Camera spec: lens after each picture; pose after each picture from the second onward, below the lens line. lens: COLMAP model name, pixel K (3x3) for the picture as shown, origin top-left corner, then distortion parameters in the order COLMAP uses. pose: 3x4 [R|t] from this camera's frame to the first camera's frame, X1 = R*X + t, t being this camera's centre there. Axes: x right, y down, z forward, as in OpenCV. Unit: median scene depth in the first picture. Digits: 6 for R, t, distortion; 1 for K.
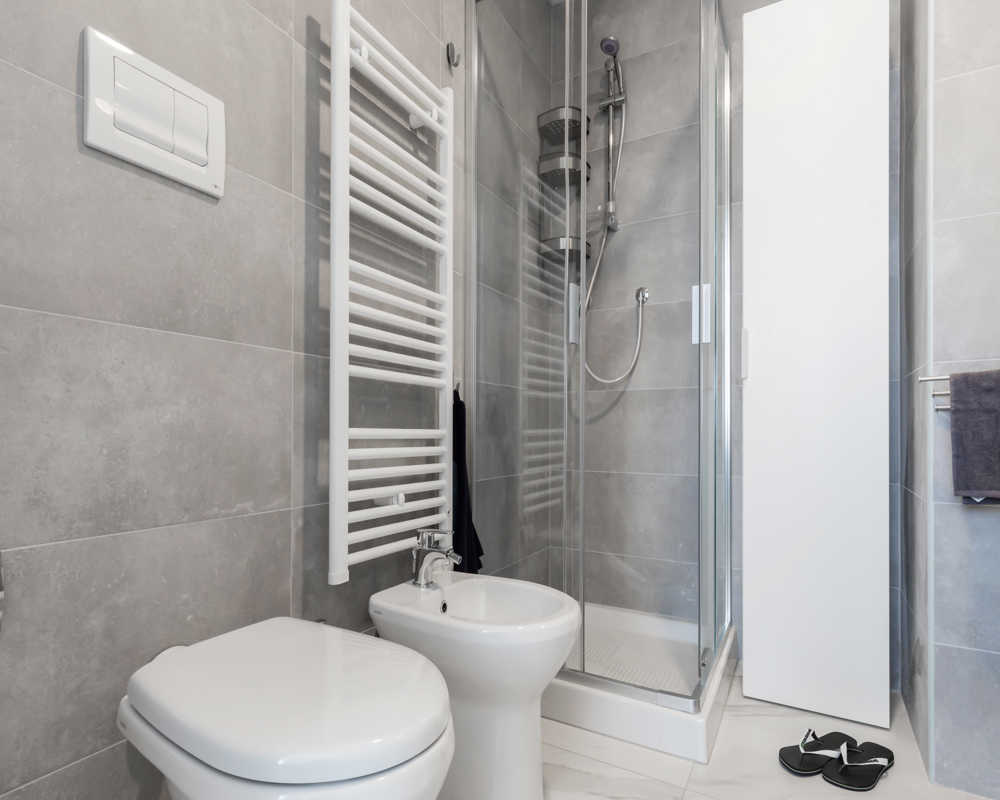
lens RADIAL K [[555.1, 0, 475.9], [0, 555.1, 425.7], [0, 0, 1]] dist [0.006578, 0.001636]
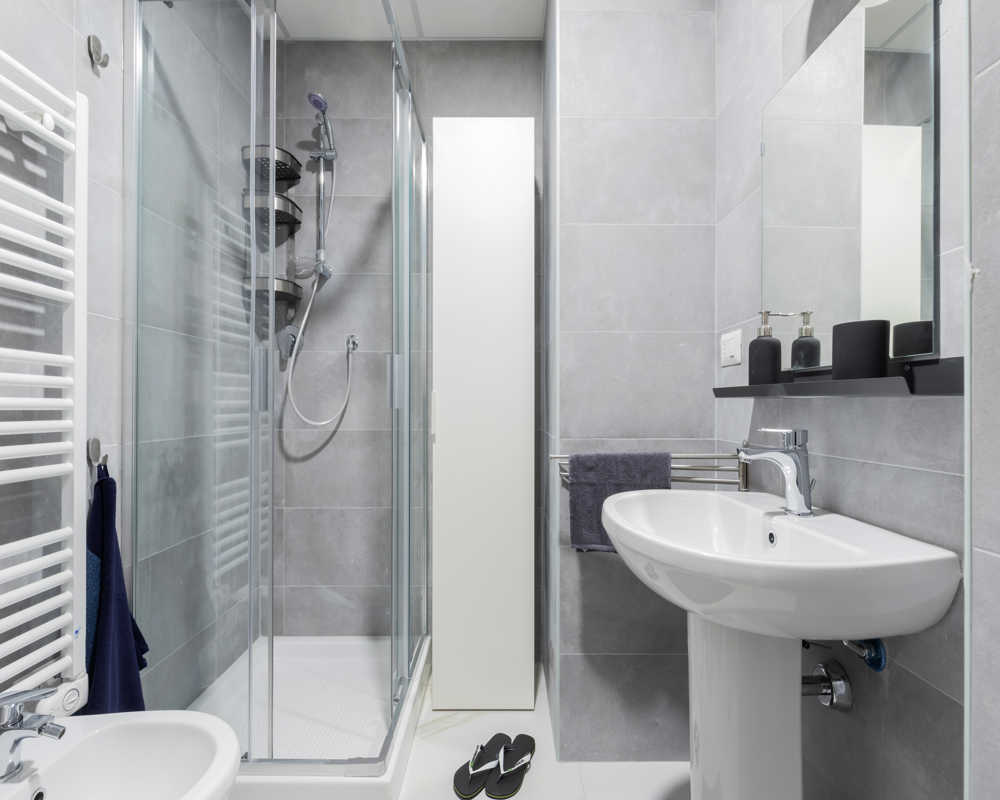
lens RADIAL K [[454.5, 0, 502.1], [0, 454.5, 403.2], [0, 0, 1]] dist [0.007476, -0.000795]
pose [[0.856787, -0.000814, 0.515669, 0.128656], [-0.001209, 0.999993, 0.003588, -0.167991], [-0.515669, -0.003698, 0.856780, 0.129866]]
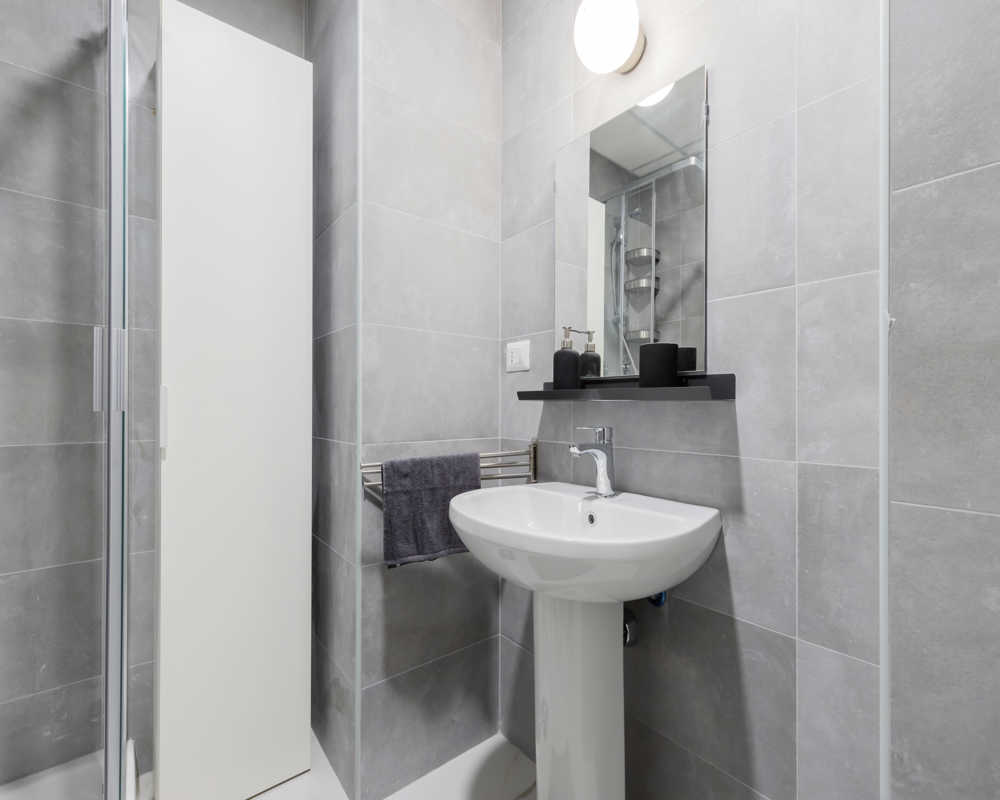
lens RADIAL K [[454.5, 0, 501.3], [0, 454.5, 405.7], [0, 0, 1]] dist [0.007476, -0.000795]
pose [[0.344865, -0.000120, 0.938652, 0.031365], [-0.008052, 0.999963, 0.003086, -0.166886], [-0.938618, -0.008622, 0.344851, 0.339463]]
